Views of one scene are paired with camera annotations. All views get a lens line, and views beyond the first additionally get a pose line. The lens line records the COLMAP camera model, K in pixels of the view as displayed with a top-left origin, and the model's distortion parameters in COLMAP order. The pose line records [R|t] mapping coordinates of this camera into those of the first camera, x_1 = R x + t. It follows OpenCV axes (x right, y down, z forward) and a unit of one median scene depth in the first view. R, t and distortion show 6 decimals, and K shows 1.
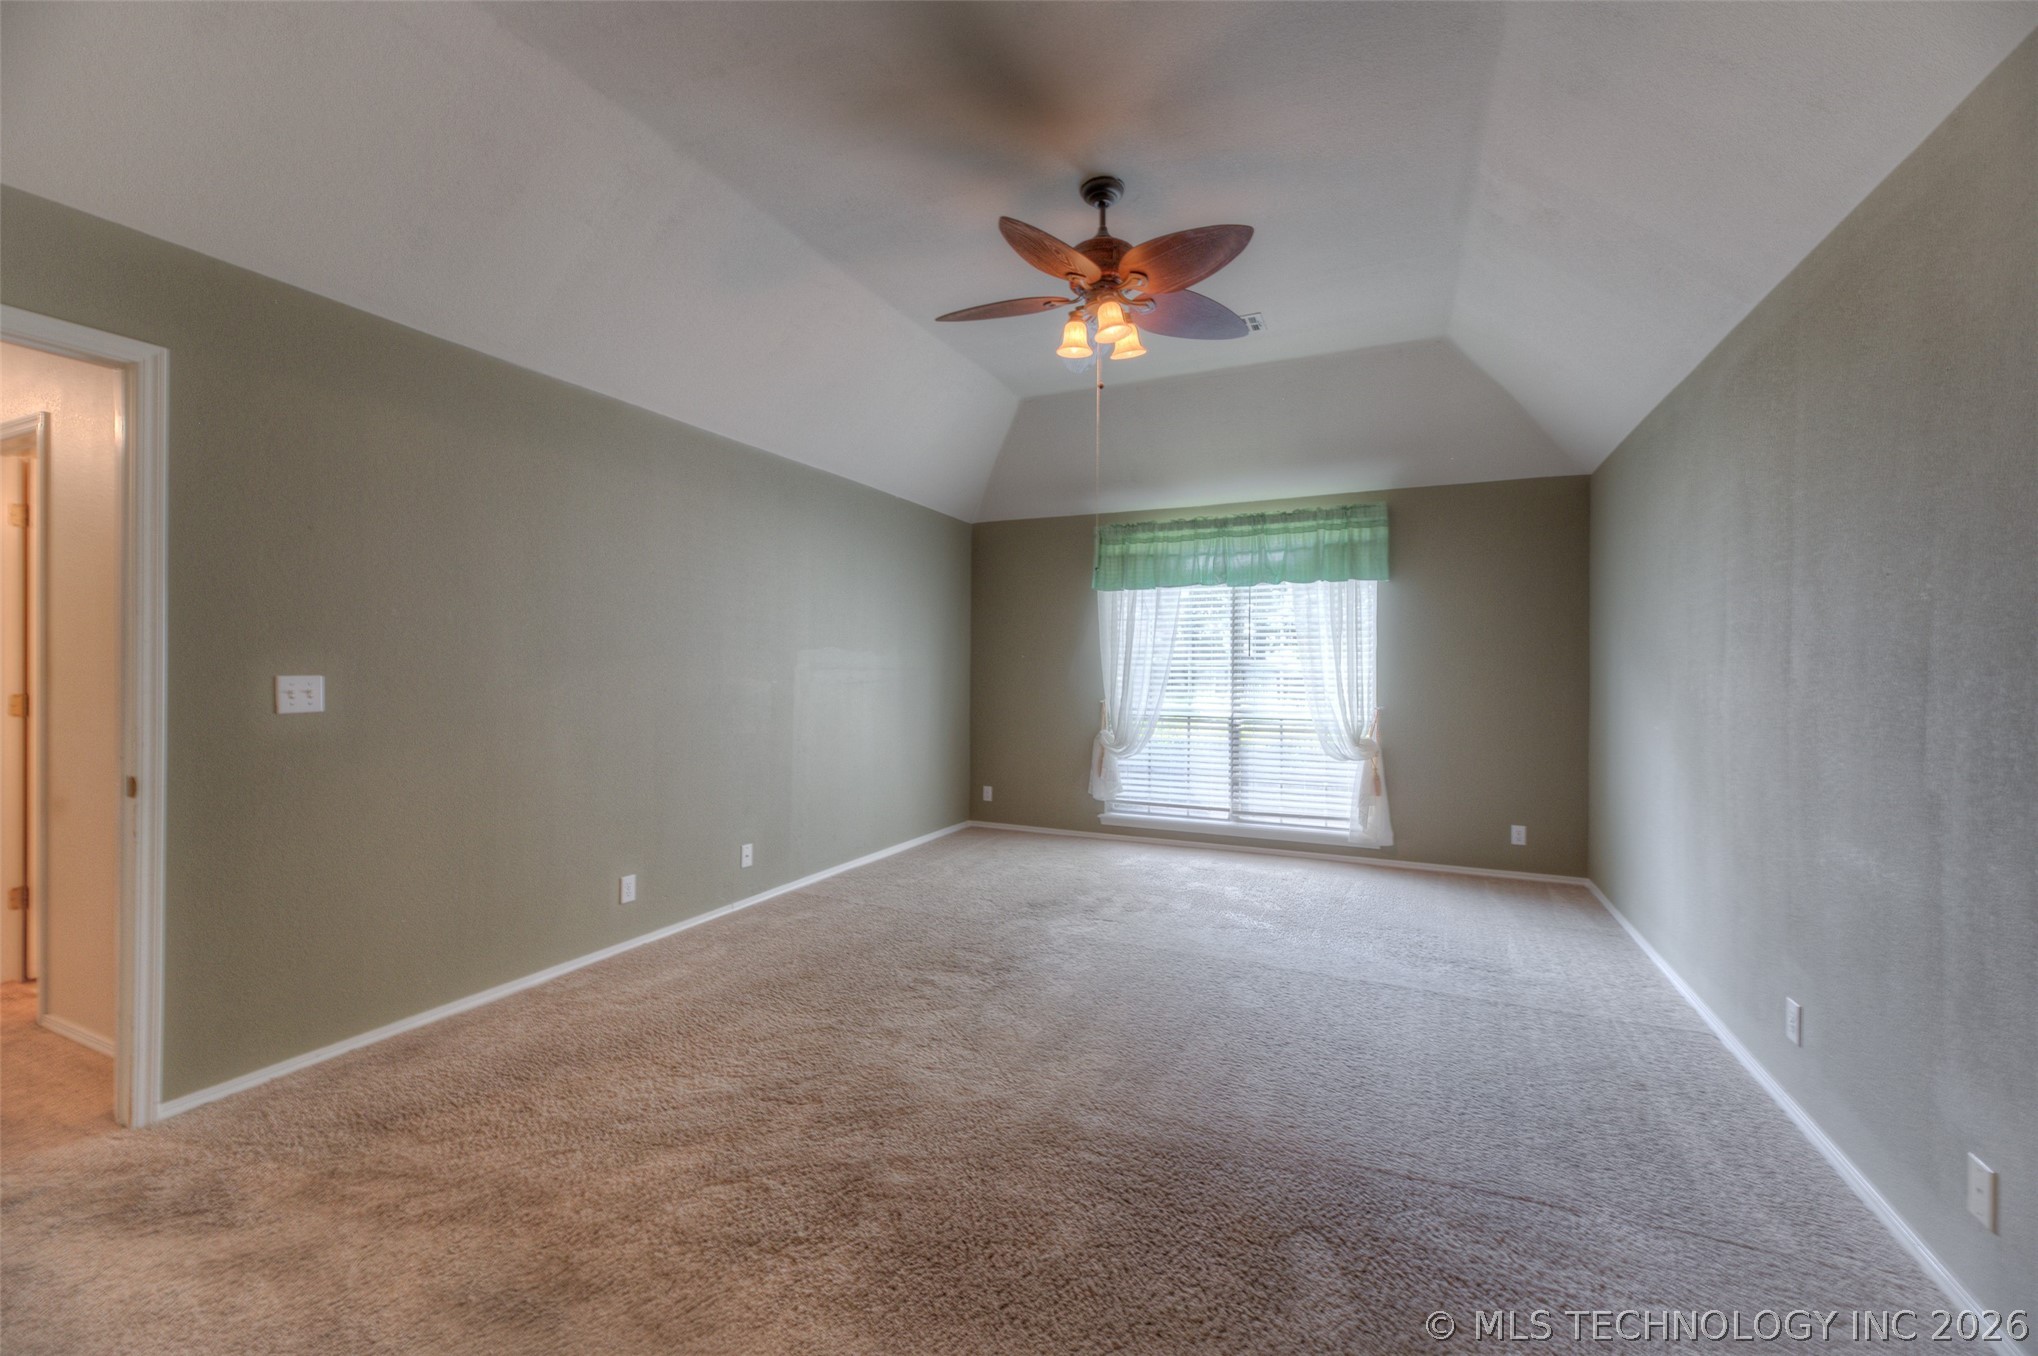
lens RADIAL K [[804.4, 0, 1032.2], [0, 804.4, 674.5], [0, 0, 1]] dist [0.010197, -0.001265]
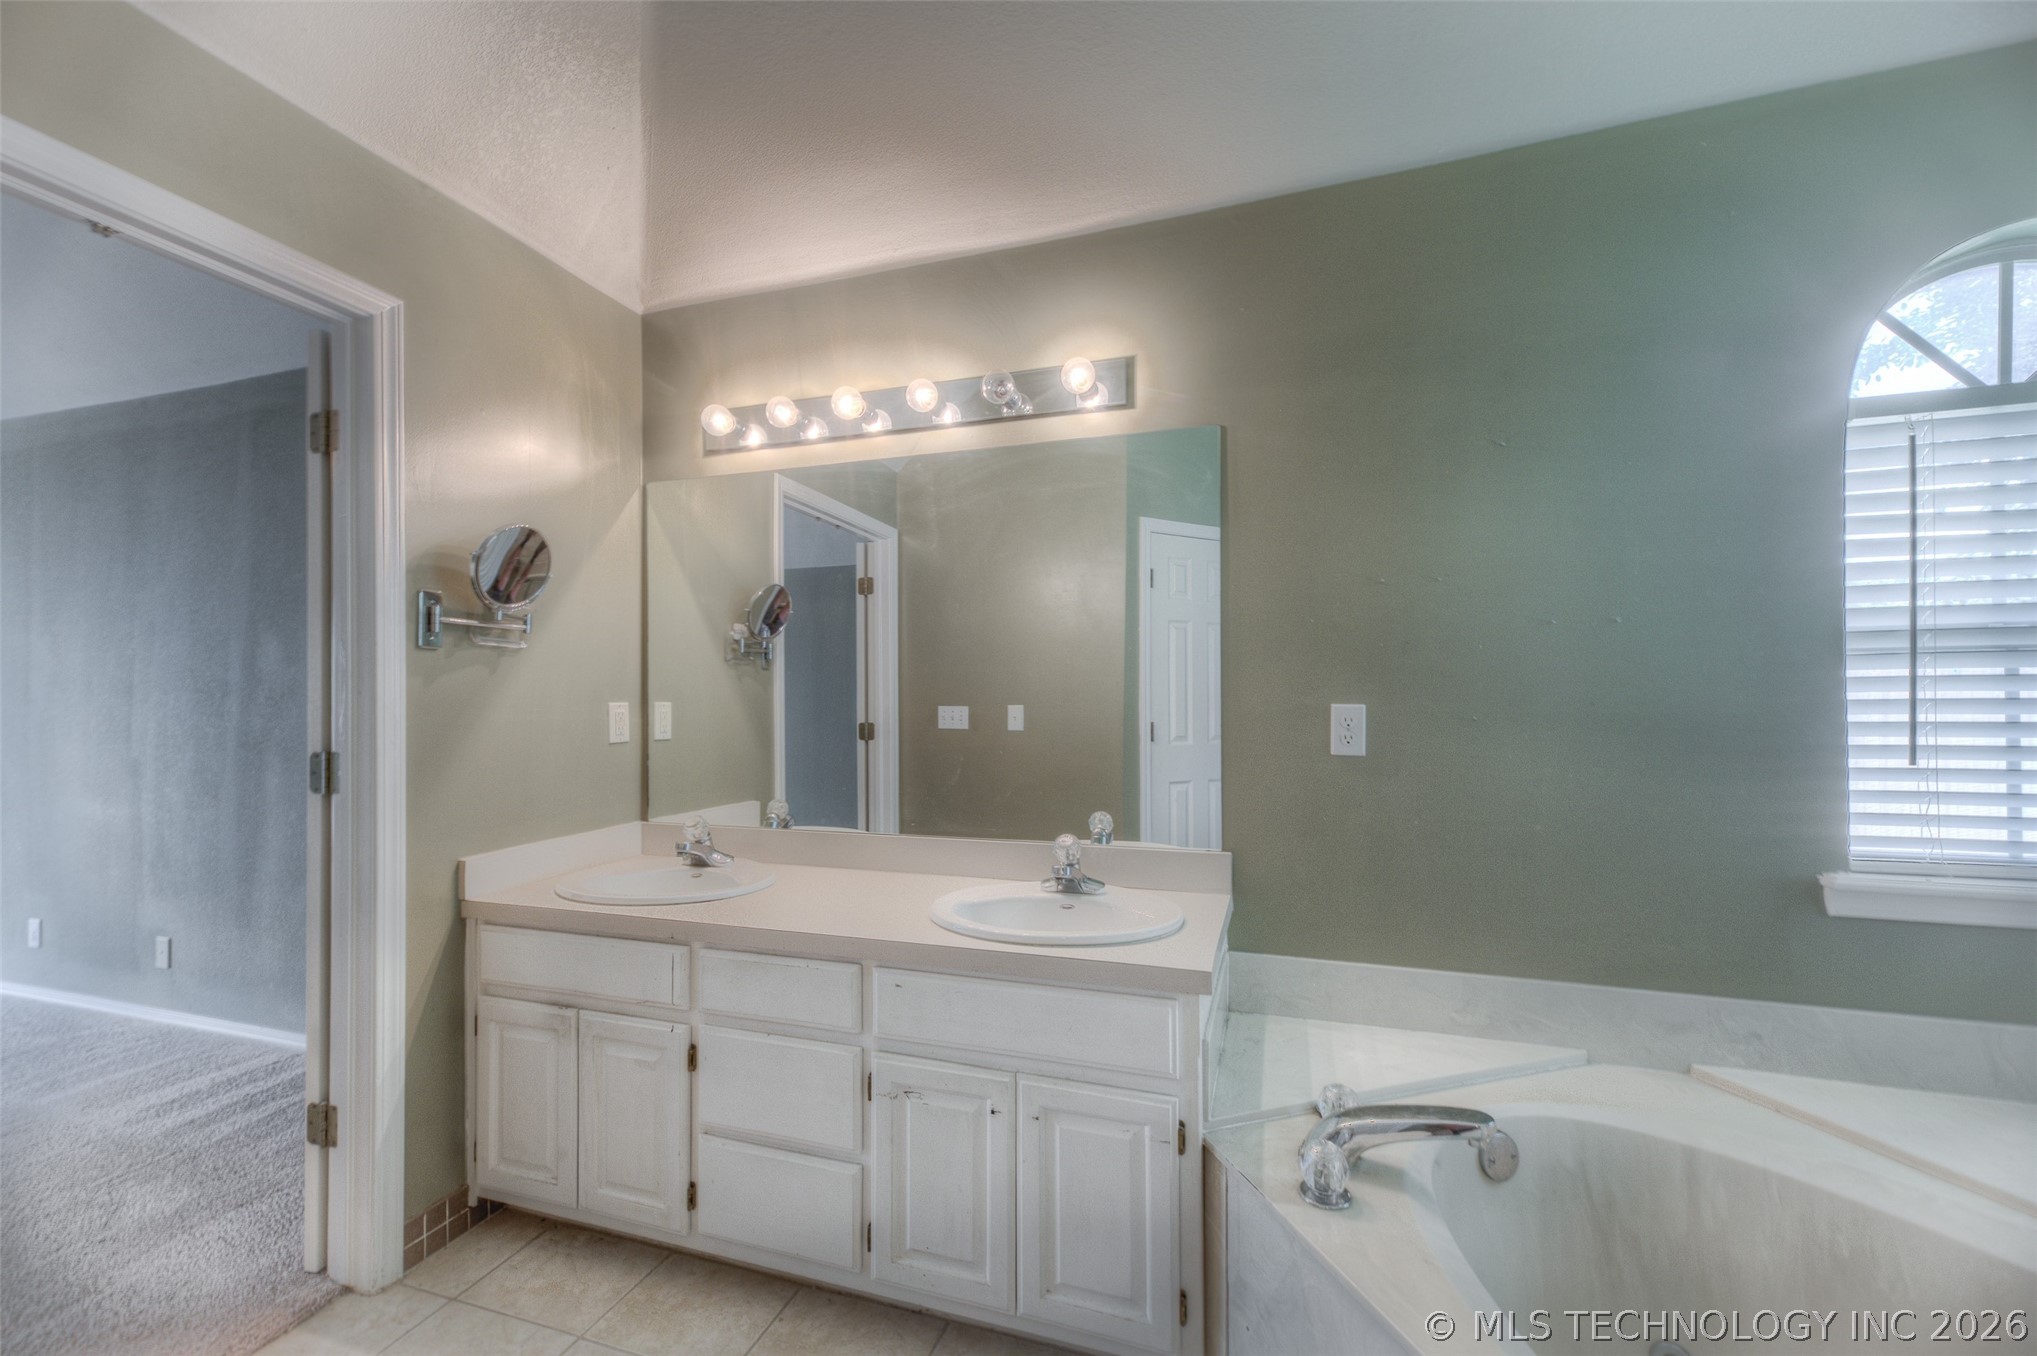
lens RADIAL K [[804.0, 0, 1010.4], [0, 804.0, 708.2], [0, 0, 1]] dist [0.010197, -0.001265]
pose [[-0.125884, -0.006552, 0.992023, -0.980743], [0.006690, 0.999950, 0.007453, 0.030611], [-0.992022, 0.007575, -0.125834, -0.747336]]
